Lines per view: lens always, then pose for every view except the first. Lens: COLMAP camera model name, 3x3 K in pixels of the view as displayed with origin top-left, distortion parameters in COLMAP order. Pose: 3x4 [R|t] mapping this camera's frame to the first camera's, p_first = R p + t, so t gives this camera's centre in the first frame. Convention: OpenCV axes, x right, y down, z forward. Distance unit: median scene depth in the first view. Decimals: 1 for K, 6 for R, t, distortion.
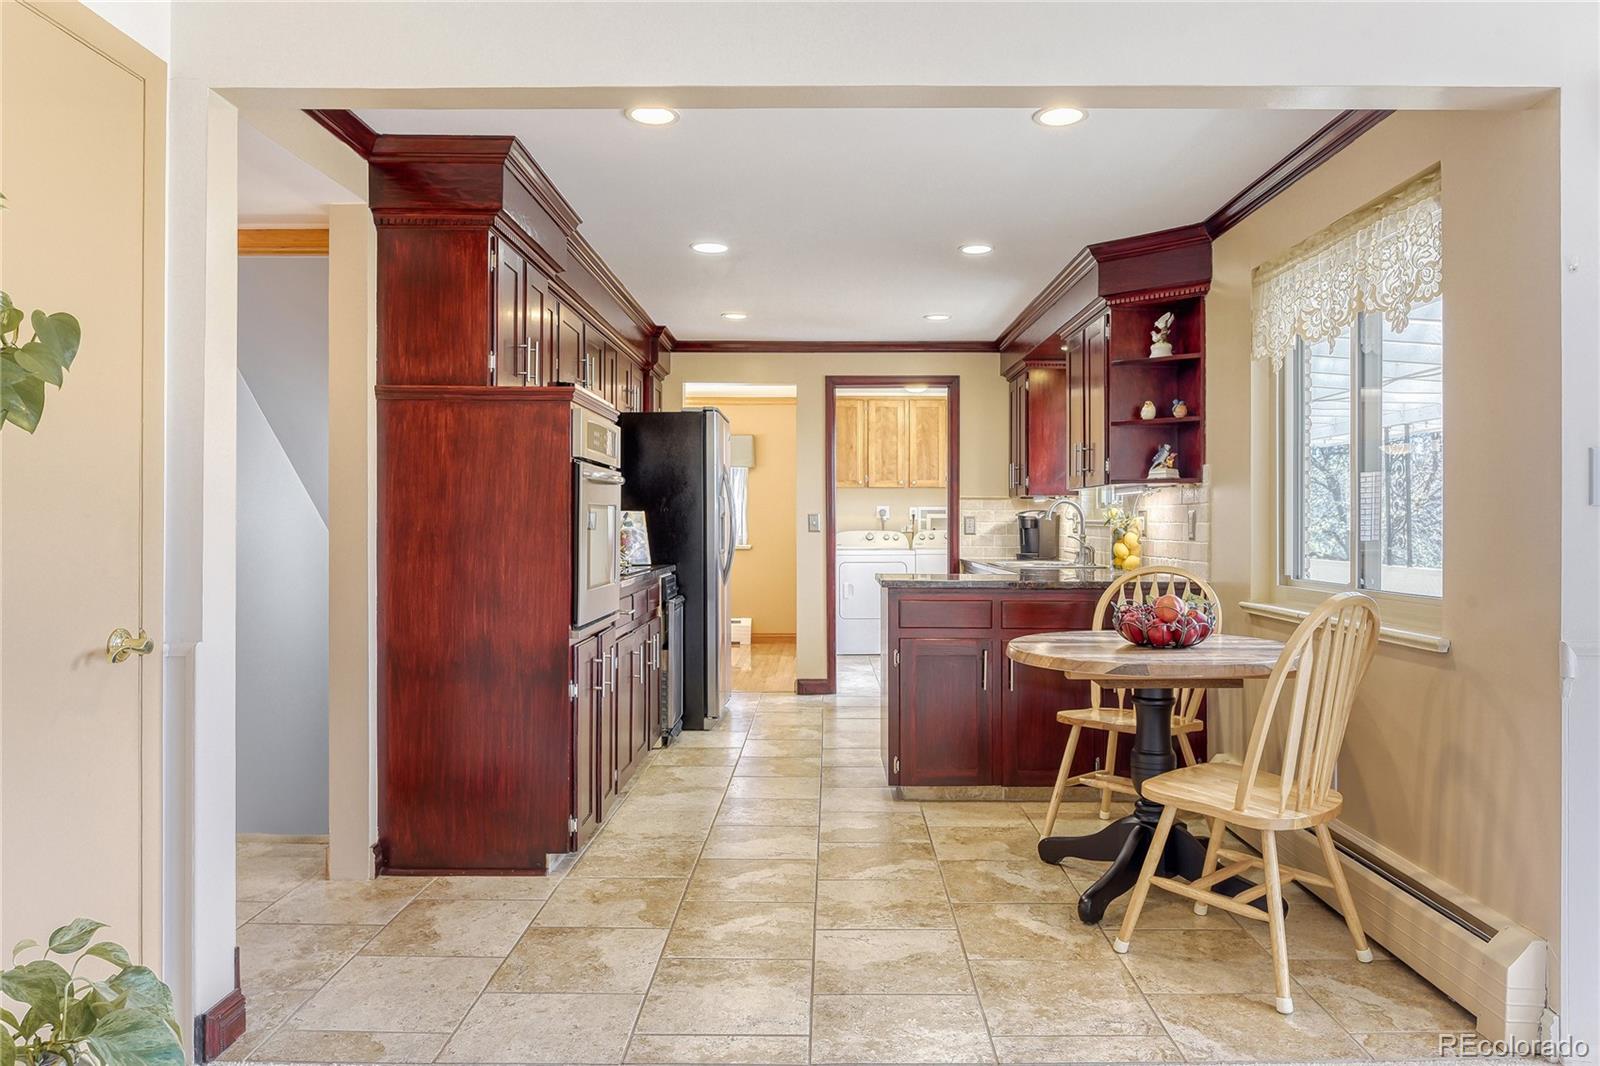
lens RADIAL K [[1074.1, 0, 801.0], [0, 1074.1, 526.1], [0, 0, 1]] dist [-0.017361, 0.000302]
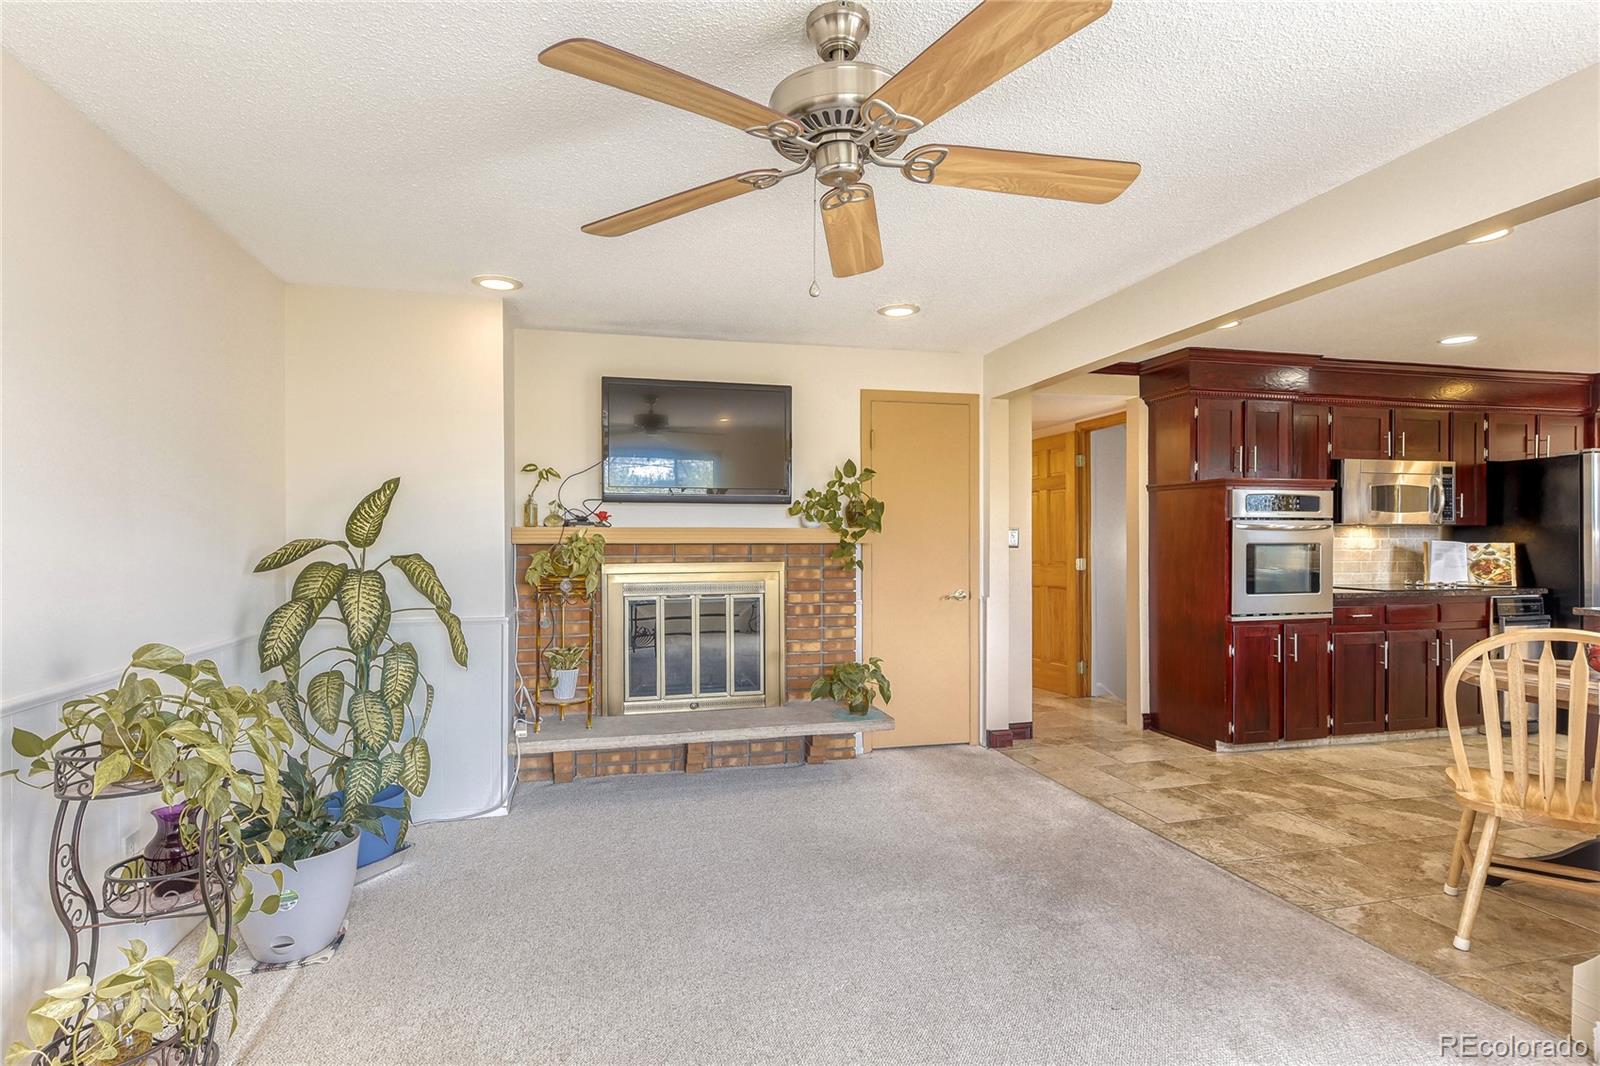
lens RADIAL K [[838.0, 0, 799.9], [0, 838.0, 537.4], [0, 0, 1]] dist [-0.001463, -0.000495]
pose [[0.249397, 0.000197, -0.968401, 1.022300], [-0.001872, 0.999998, -0.000278, -0.033037], [0.968399, 0.001882, 0.249397, -0.022629]]
